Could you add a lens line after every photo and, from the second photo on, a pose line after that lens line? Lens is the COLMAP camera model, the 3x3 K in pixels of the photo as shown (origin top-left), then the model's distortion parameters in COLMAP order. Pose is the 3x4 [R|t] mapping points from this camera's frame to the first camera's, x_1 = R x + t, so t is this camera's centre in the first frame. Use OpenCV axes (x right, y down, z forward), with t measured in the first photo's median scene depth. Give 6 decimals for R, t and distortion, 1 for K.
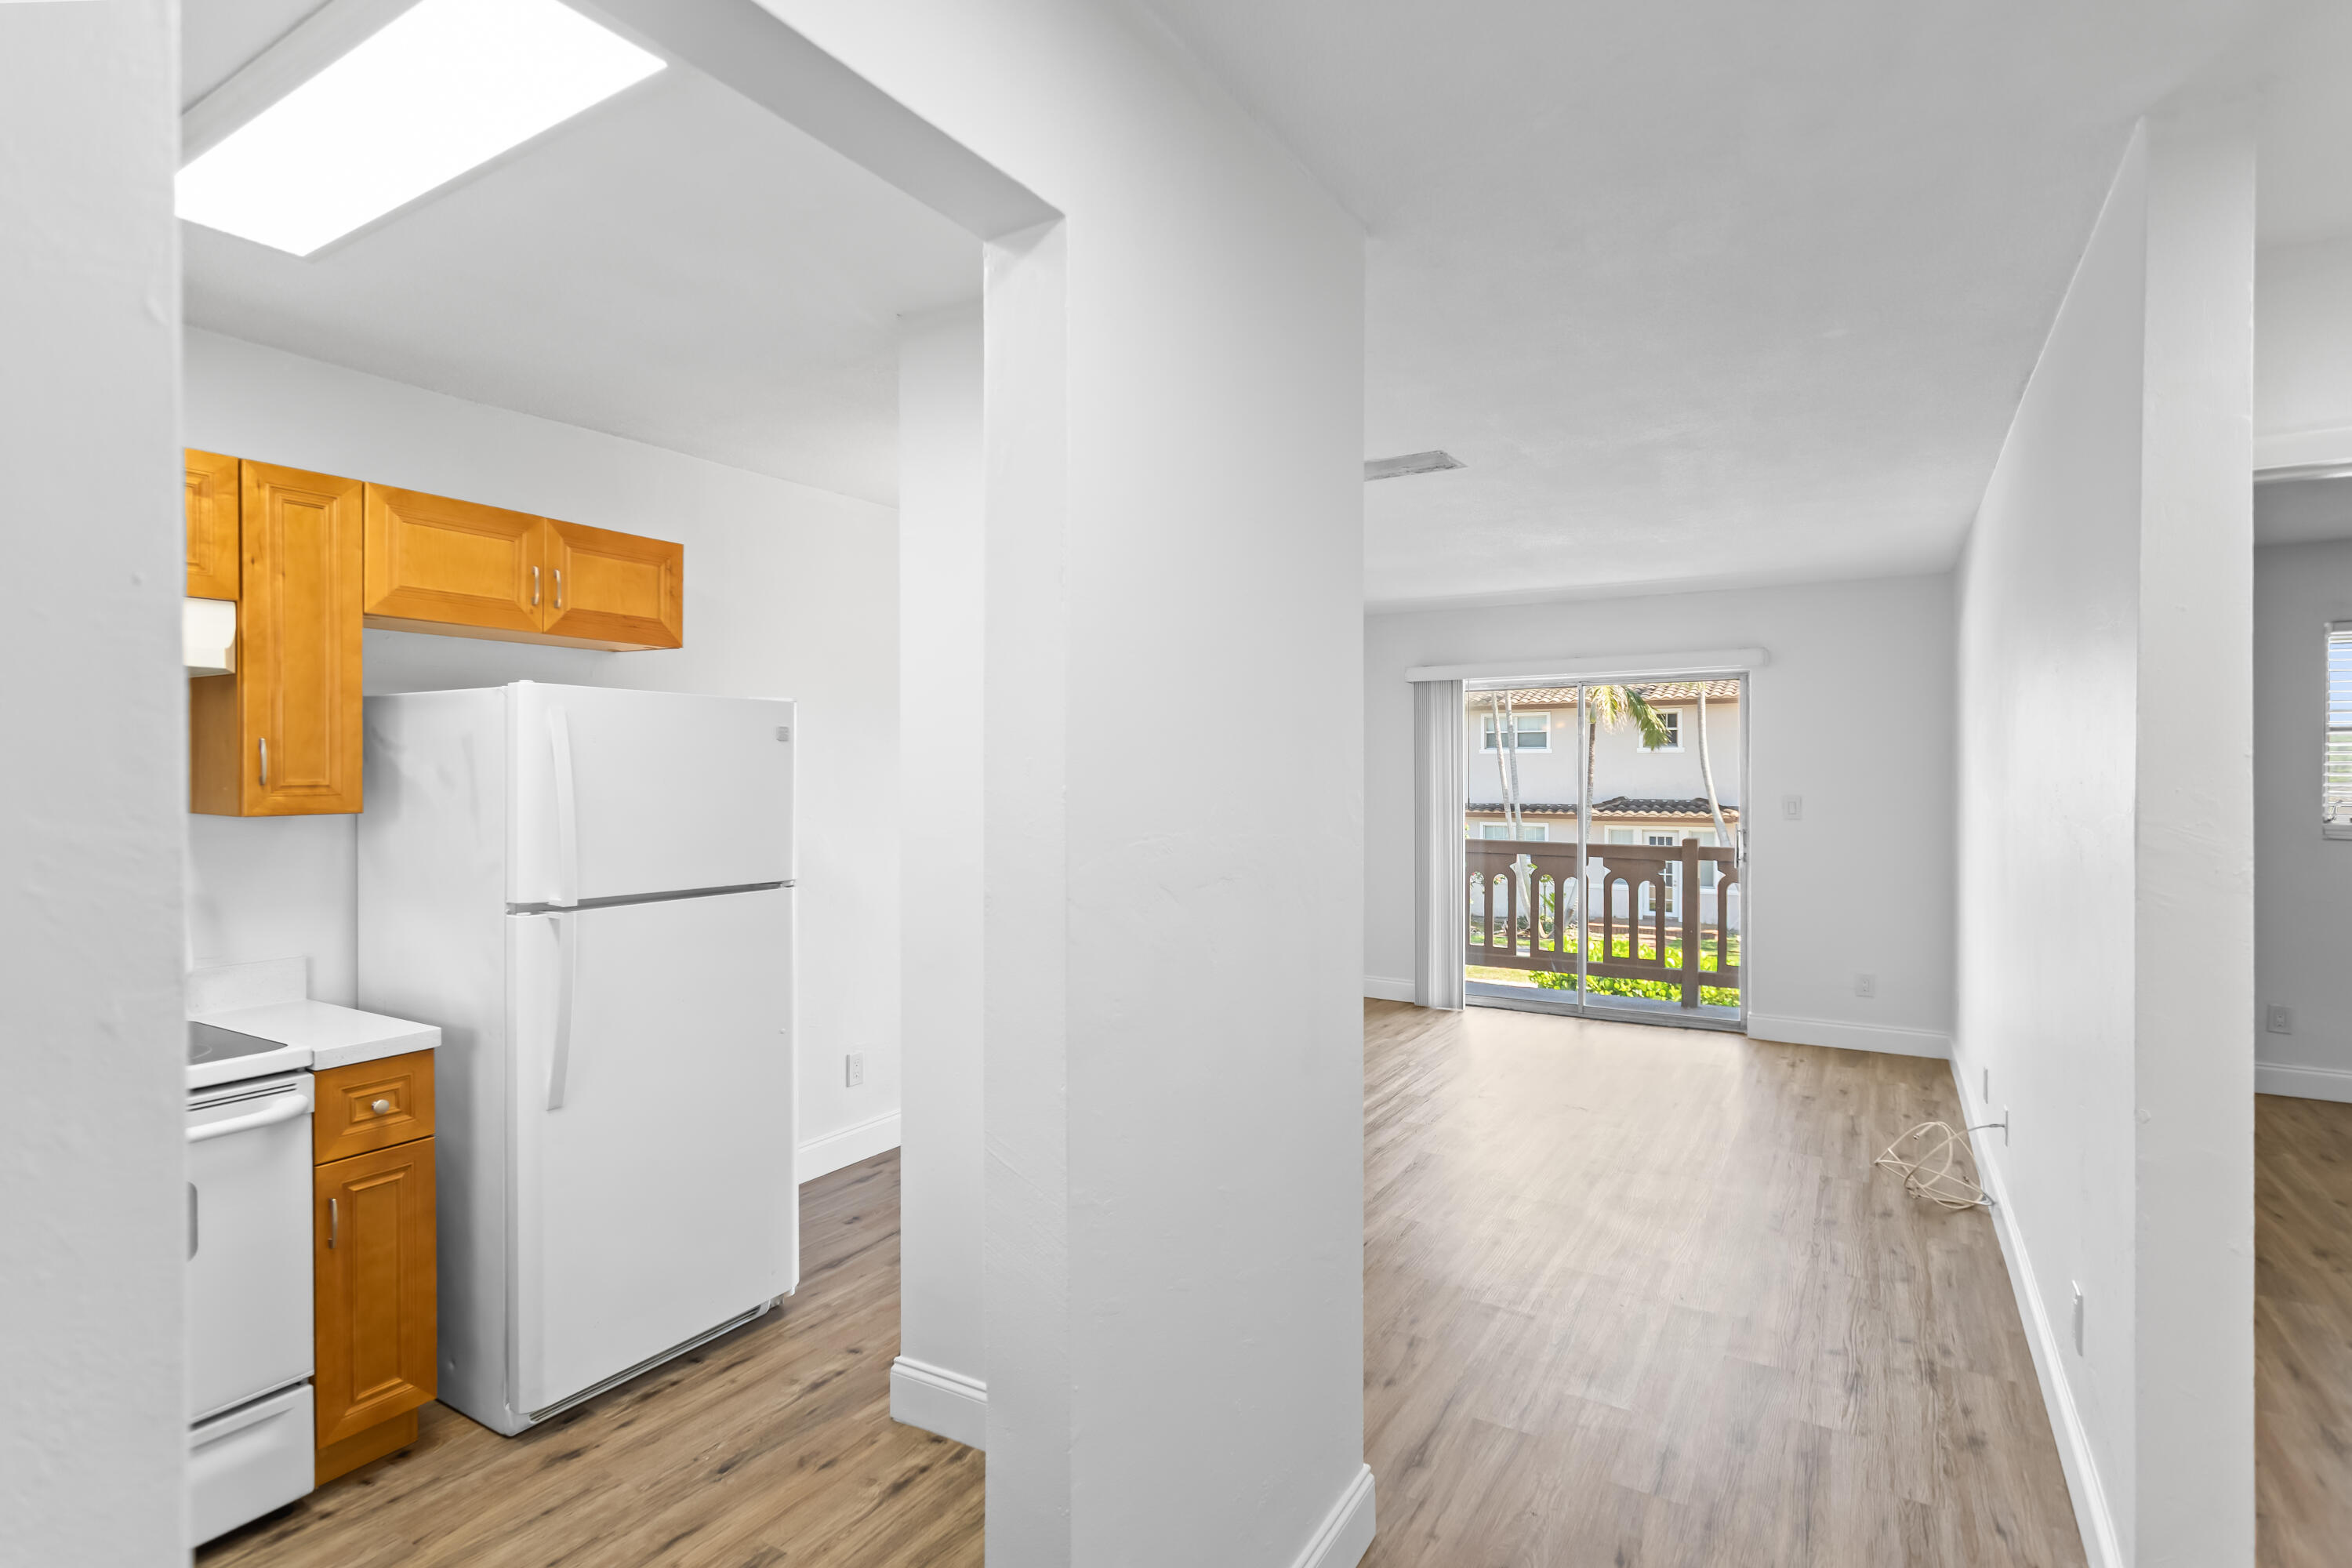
lens RADIAL K [[1154.1, 0, 1163.2], [0, 1154.1, 777.5], [0, 0, 1]] dist [0.002448, 0.001297]
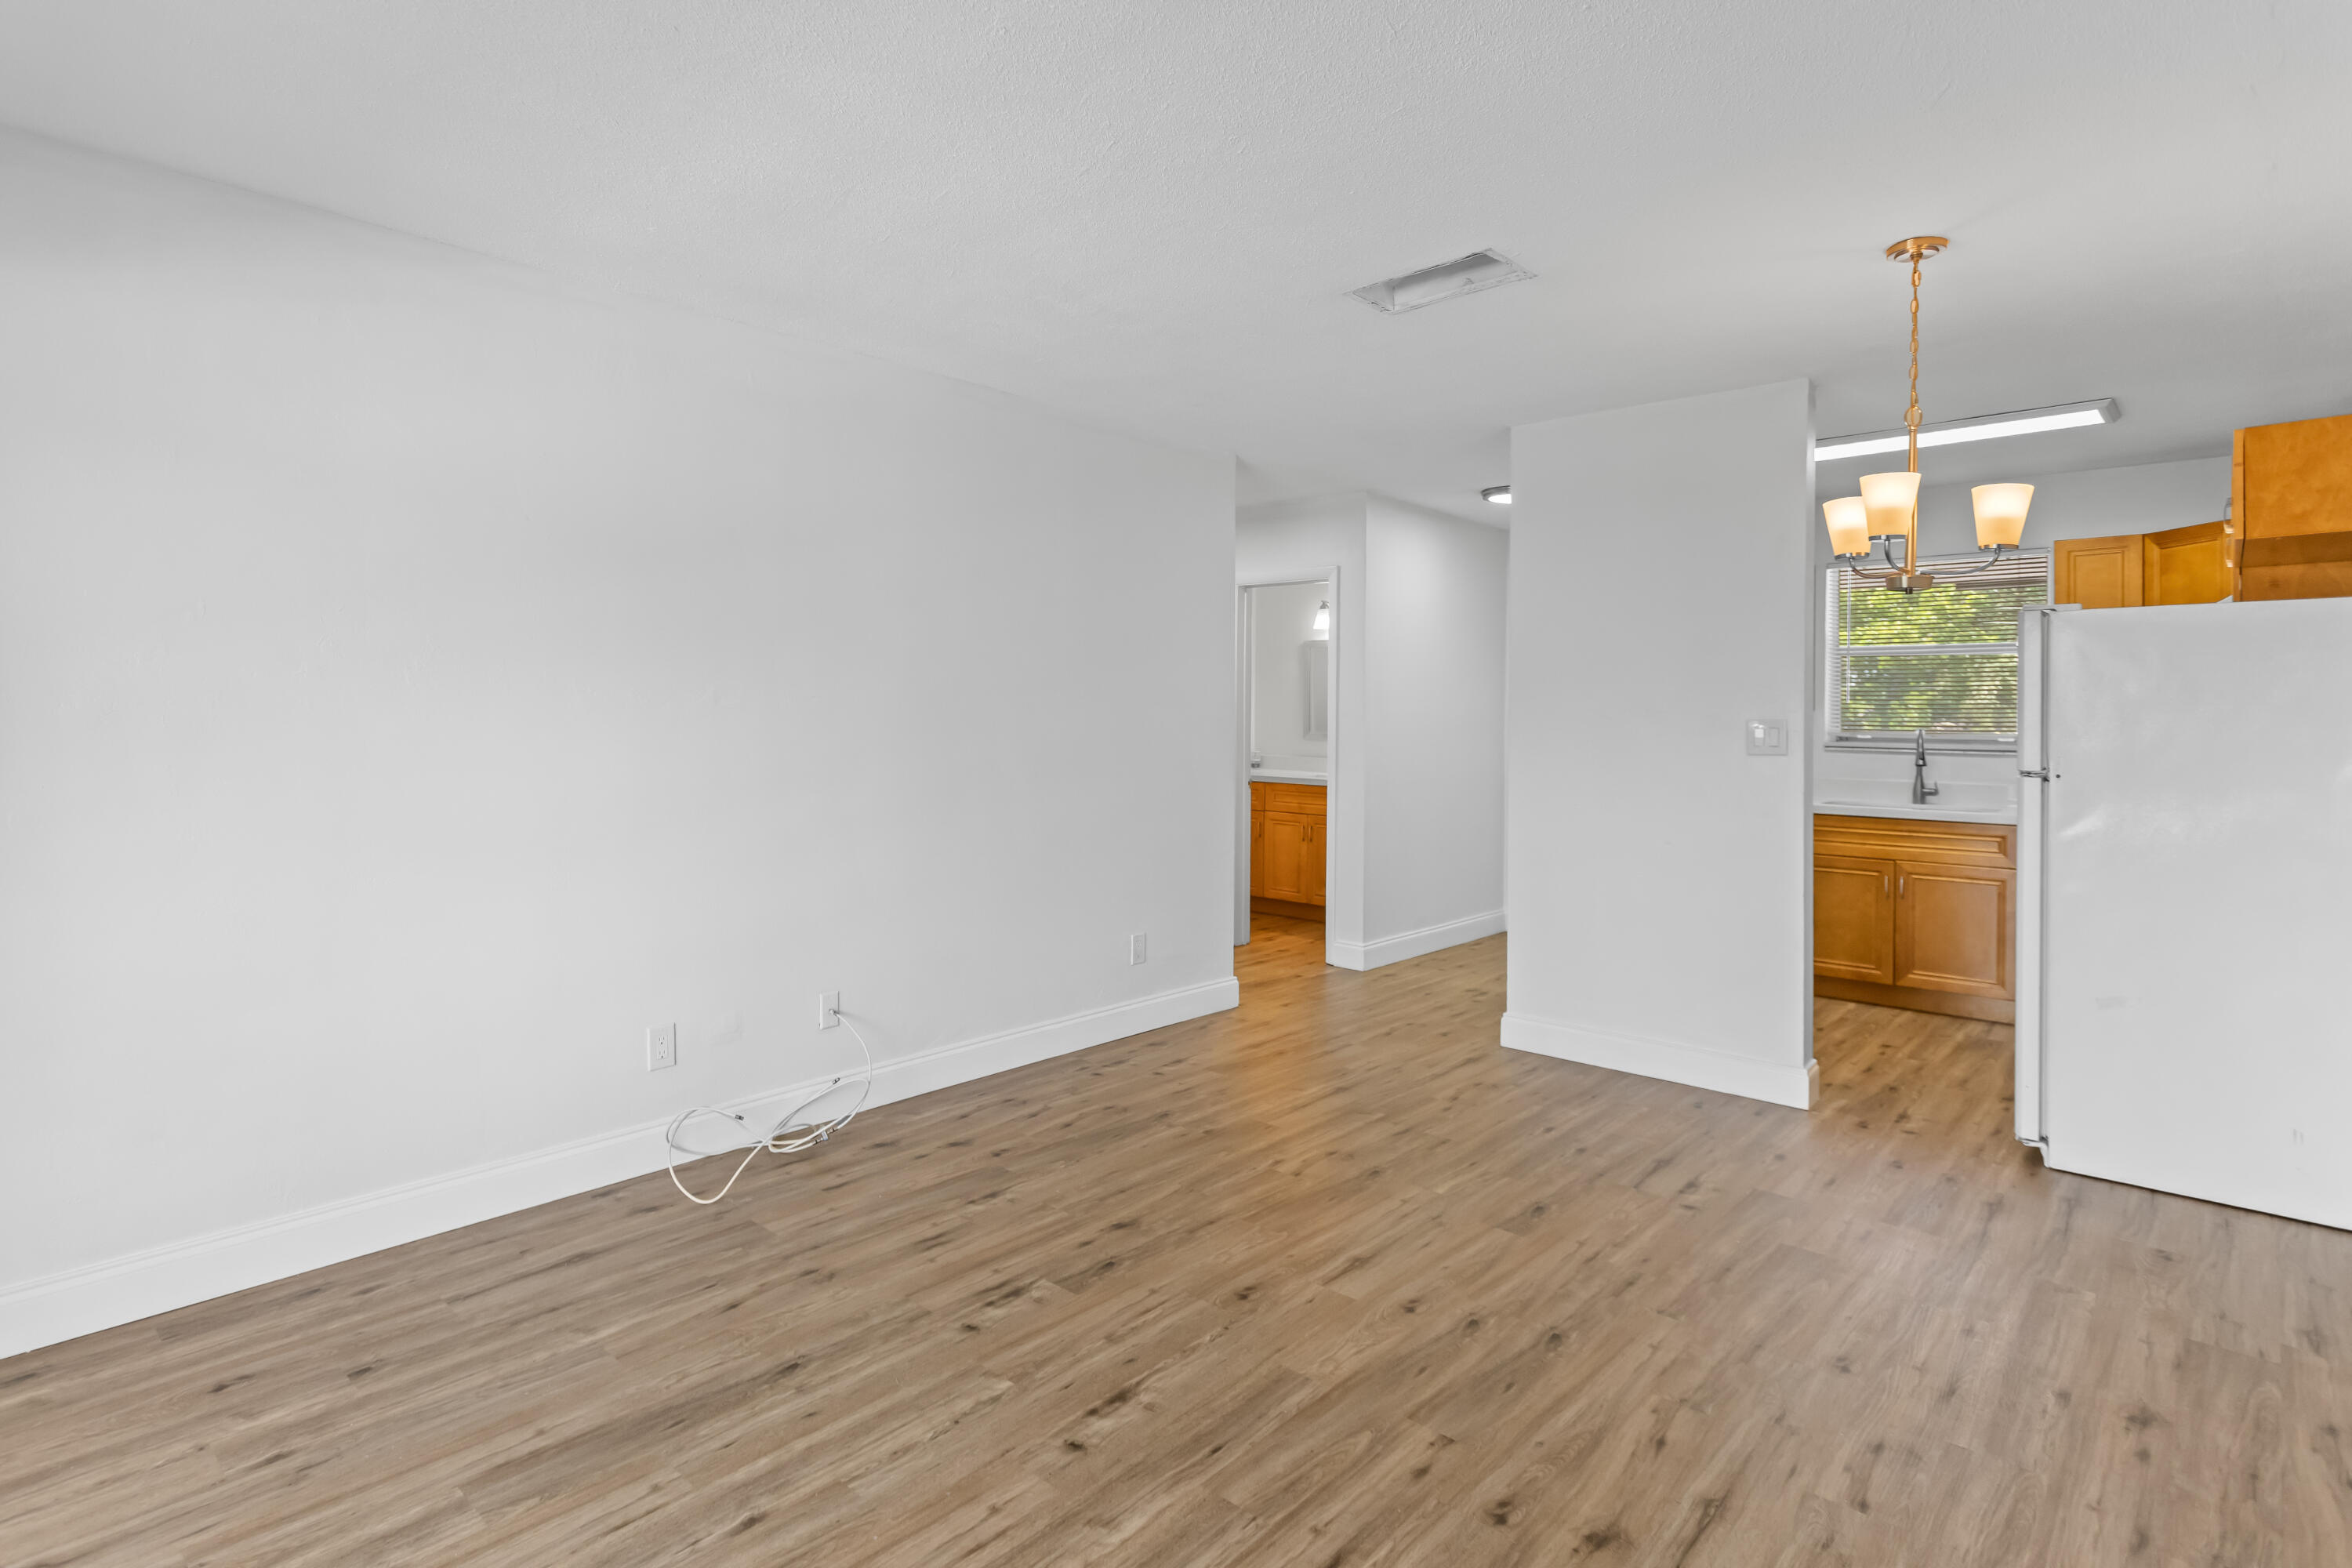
lens RADIAL K [[1187.8, 0, 1142.0], [0, 1187.8, 720.2], [0, 0, 1]] dist [0.003137, 0.000051]
pose [[-0.981602, -0.006911, 0.190815, 0.272780], [-0.005309, 0.999946, 0.008908, 0.032460], [-0.190867, 0.007731, -0.981585, 2.127089]]
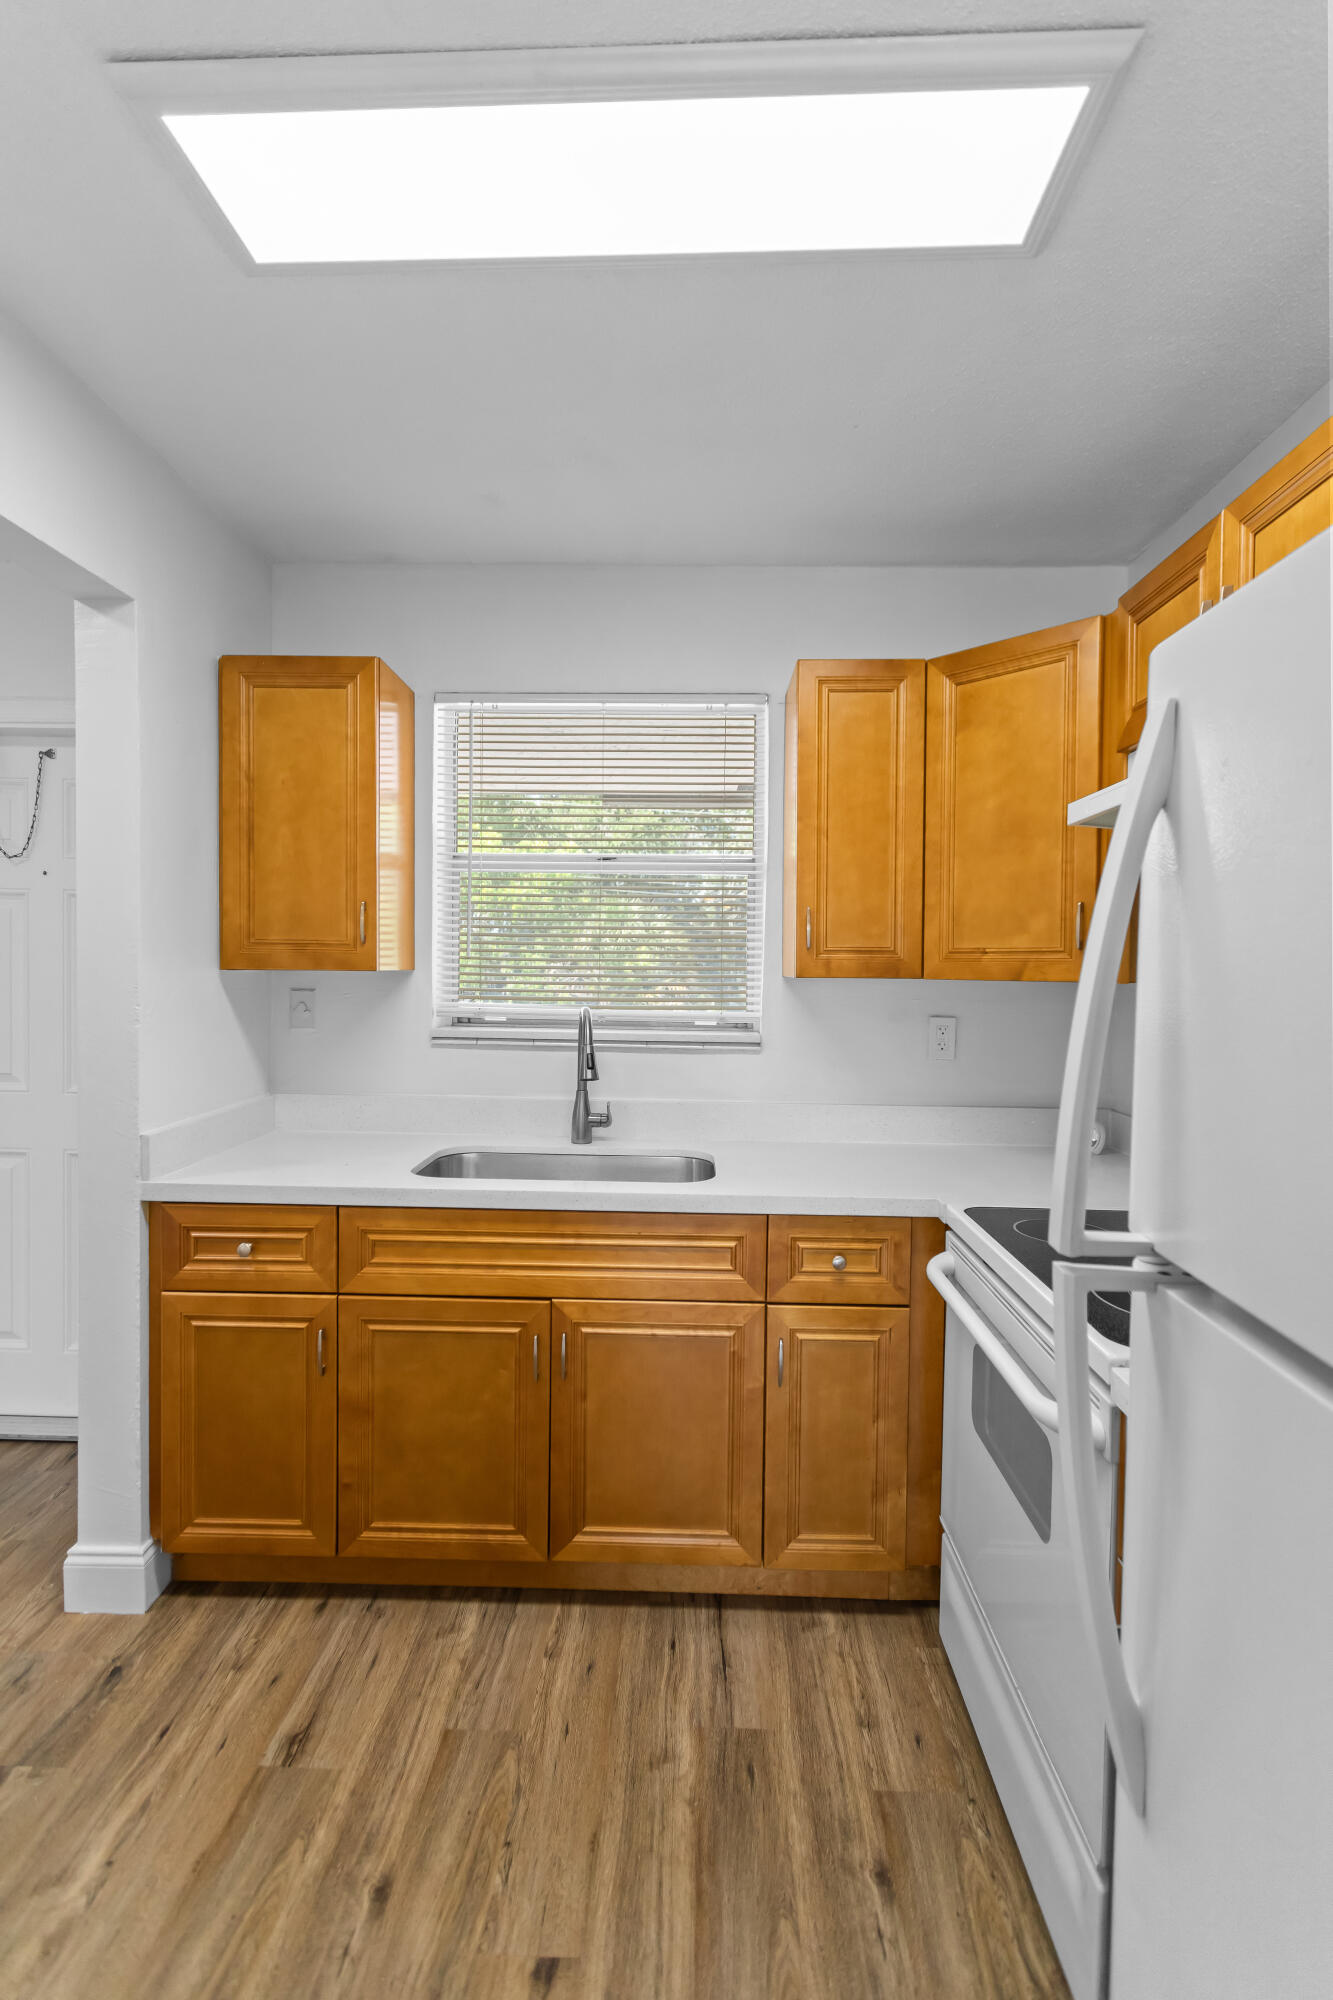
lens RADIAL K [[948.5, 0, 664.0], [0, 948.5, 996.1], [0, 0, 1]] dist [0.002485, 0.000473]
pose [[-0.866418, 0.009826, -0.499222, -0.187928], [-0.013350, 0.998993, 0.042832, 0.013625], [0.499140, 0.043775, -0.865415, 0.895794]]
